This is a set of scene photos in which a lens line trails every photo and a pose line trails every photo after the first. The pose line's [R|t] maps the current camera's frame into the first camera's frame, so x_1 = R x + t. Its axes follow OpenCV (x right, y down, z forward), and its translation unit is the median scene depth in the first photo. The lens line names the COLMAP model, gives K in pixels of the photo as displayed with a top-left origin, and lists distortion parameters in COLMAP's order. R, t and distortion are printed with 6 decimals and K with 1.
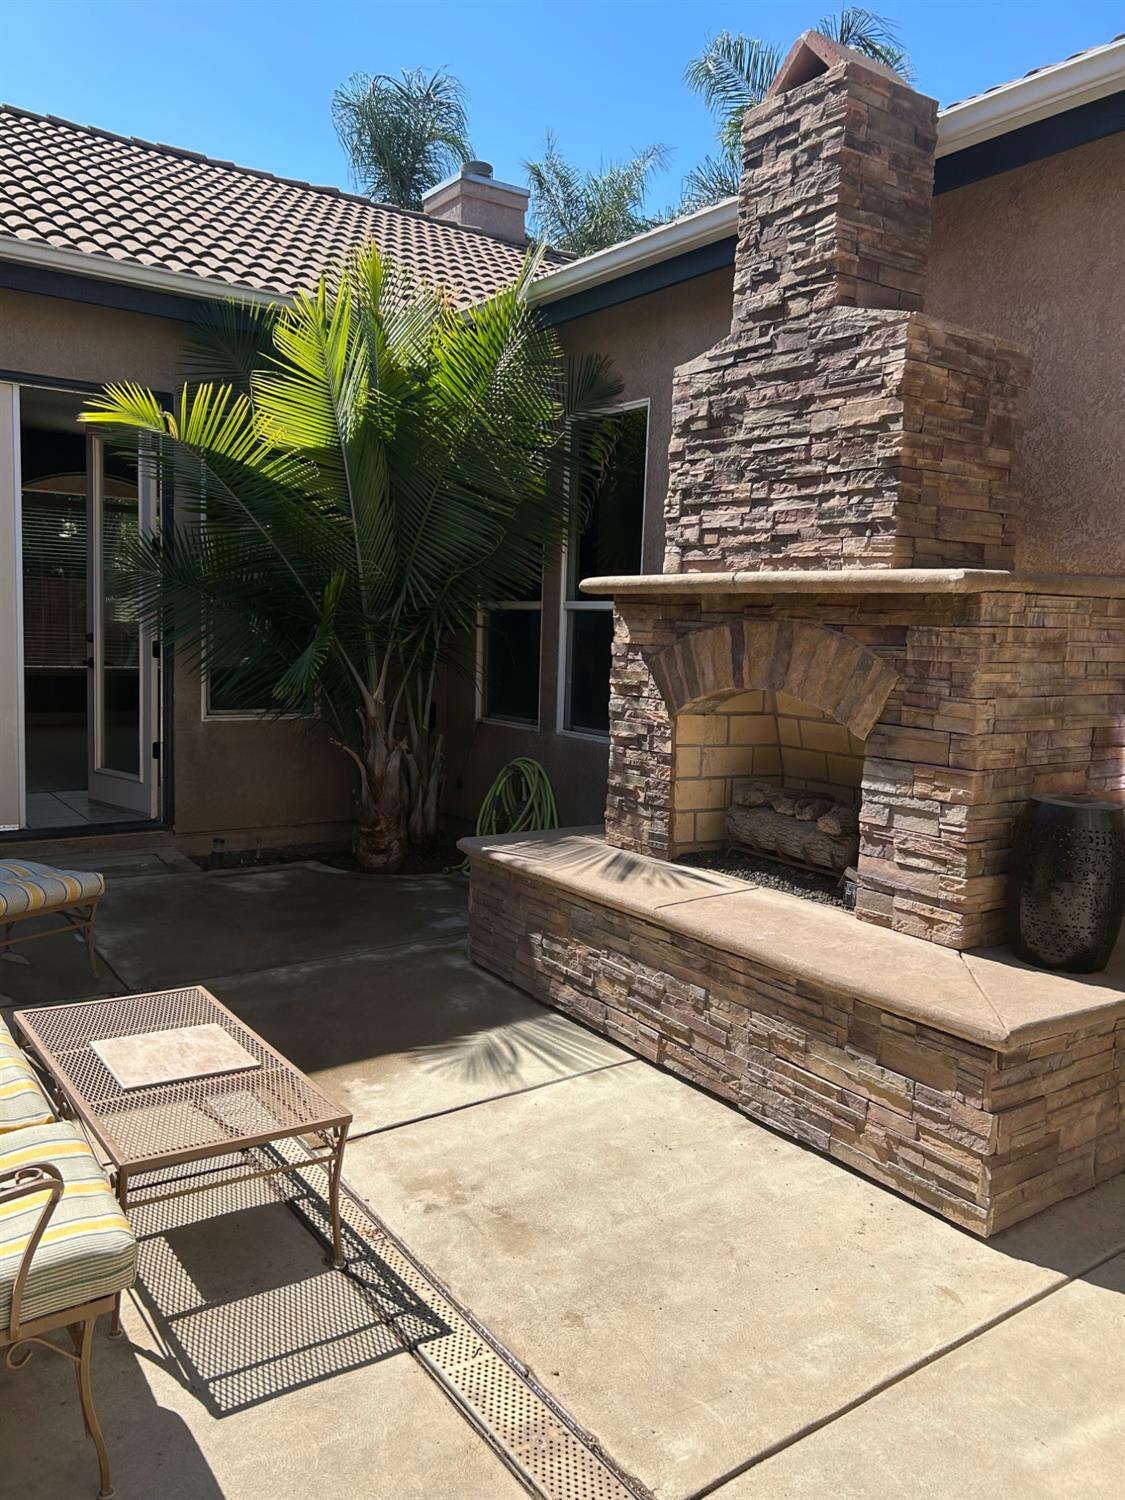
lens RADIAL K [[1135.2, 0, 568.7], [0, 1135.2, 737.0], [0, 0, 1]] dist [0.031581, -0.002528]
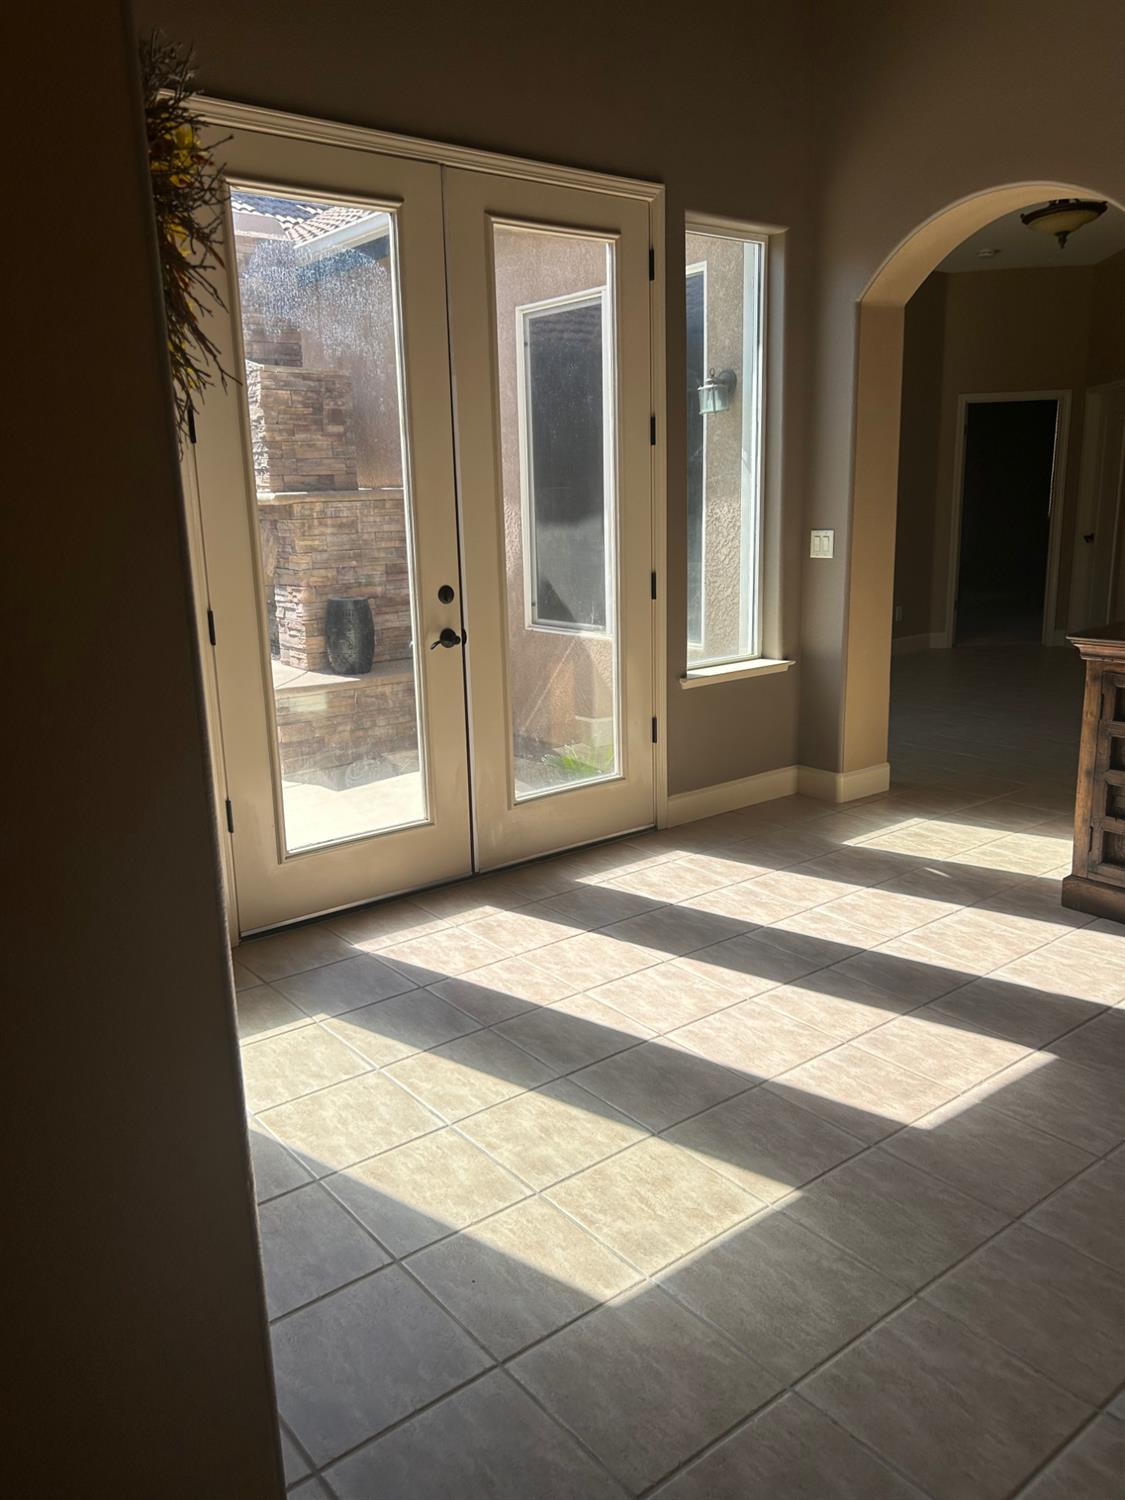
lens RADIAL K [[1135.2, 0, 558.9], [0, 1135.2, 766.0], [0, 0, 1]] dist [0.031581, -0.002528]
pose [[0.996214, -0.069258, 0.052538, 0.664076], [0.061458, 0.988550, 0.137808, 0.092494], [-0.061481, -0.134057, 0.989065, -1.155161]]
